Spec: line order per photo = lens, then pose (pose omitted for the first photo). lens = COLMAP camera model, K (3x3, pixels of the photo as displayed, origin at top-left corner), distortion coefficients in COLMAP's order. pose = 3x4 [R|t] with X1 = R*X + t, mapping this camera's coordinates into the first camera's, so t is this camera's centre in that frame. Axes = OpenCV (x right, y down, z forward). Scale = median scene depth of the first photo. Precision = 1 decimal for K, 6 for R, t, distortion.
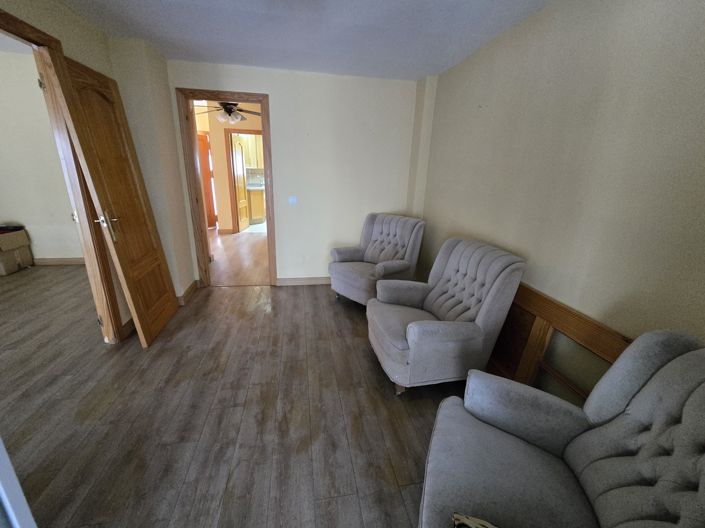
lens RADIAL K [[296.0, 0, 352.5], [0, 296.0, 264.0], [0, 0, 1]] dist [0.000296, -0.000012]
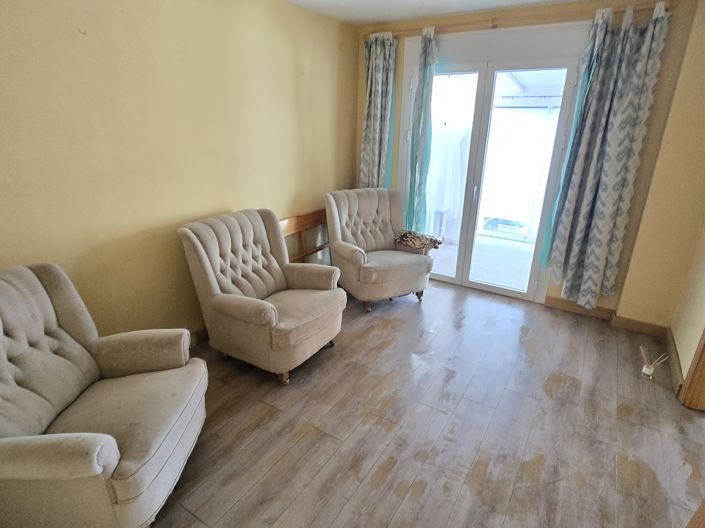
lens RADIAL K [[410.0, 0, 349.7], [0, 410.0, 262.5], [0, 0, 1]] dist [-0.003894, -0.001954]
pose [[-0.742726, -0.262323, 0.616073, -0.589614], [0.156432, 0.826628, 0.540569, -0.488050], [-0.651067, 0.497868, -0.572922, 1.314823]]
